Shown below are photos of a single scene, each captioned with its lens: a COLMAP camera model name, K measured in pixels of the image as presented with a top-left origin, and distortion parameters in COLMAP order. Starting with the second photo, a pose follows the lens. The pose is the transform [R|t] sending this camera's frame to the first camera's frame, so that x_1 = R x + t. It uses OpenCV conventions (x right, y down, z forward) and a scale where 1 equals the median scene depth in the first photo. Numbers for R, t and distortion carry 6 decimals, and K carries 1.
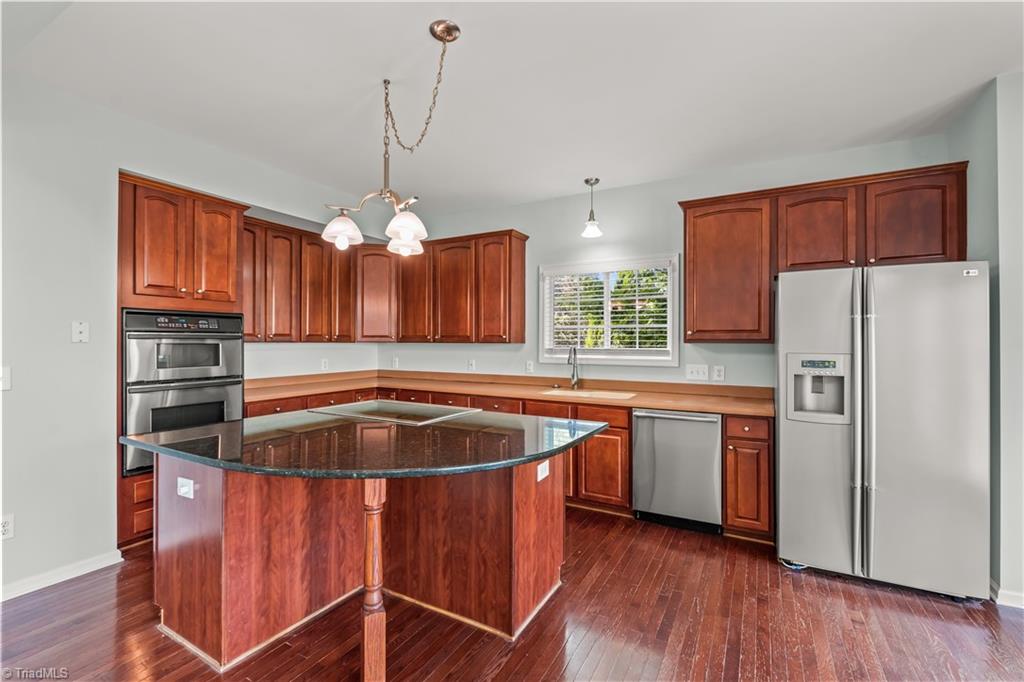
lens RADIAL K [[453.1, 0, 512.4], [0, 453.1, 348.8], [0, 0, 1]] dist [-0.001099, -0.000055]
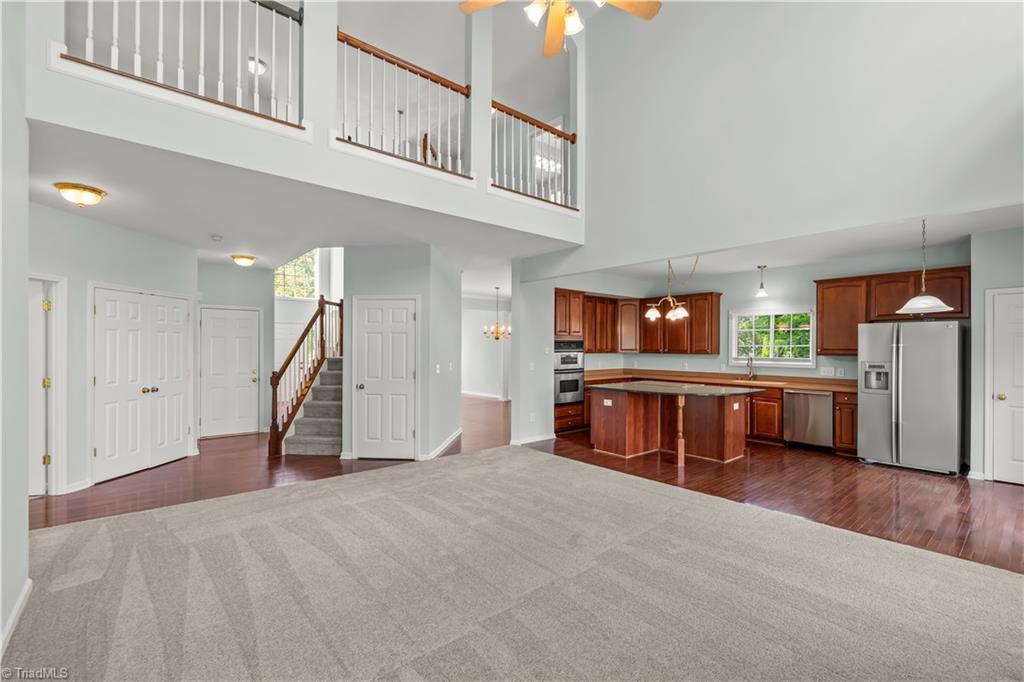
lens RADIAL K [[453.1, 0, 512.4], [0, 453.1, 348.8], [0, 0, 1]] dist [-0.001099, -0.000055]
pose [[0.937551, 0.003165, -0.347833, -0.159864], [-0.007288, 0.999918, -0.010546, -0.012348], [0.347771, 0.012423, 0.937497, -1.288027]]
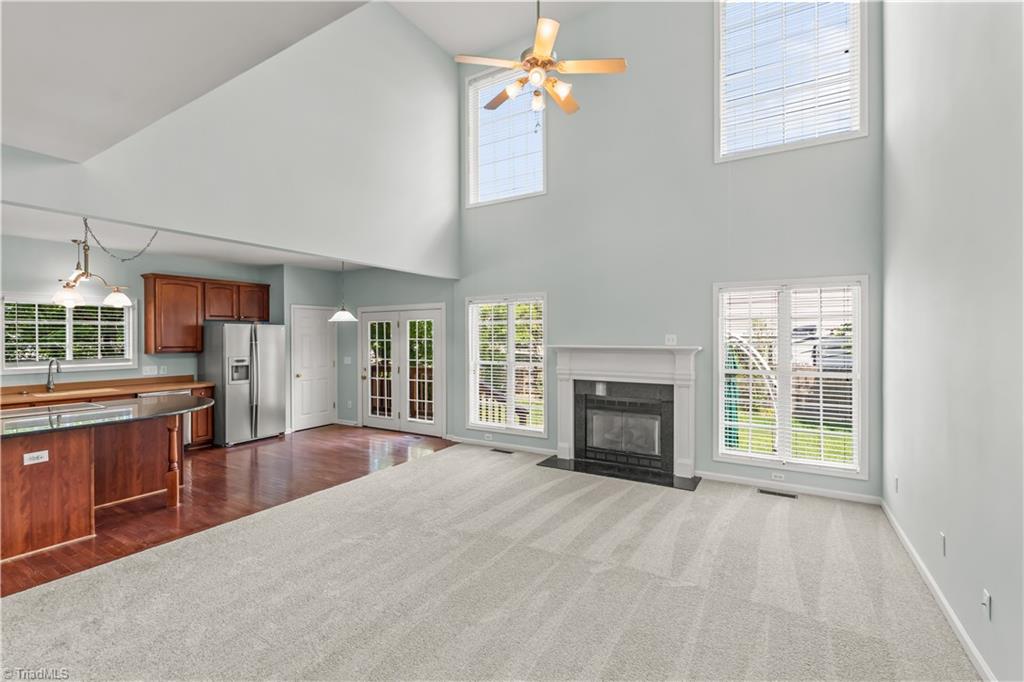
lens RADIAL K [[448.4, 0, 513.0], [0, 448.4, 335.3], [0, 0, 1]] dist [-0.000611, -0.000093]
pose [[0.040637, -0.001159, 0.999173, -1.396341], [0.015163, 0.999885, 0.000543, -0.069724], [-0.999059, 0.015128, 0.040650, -0.499454]]
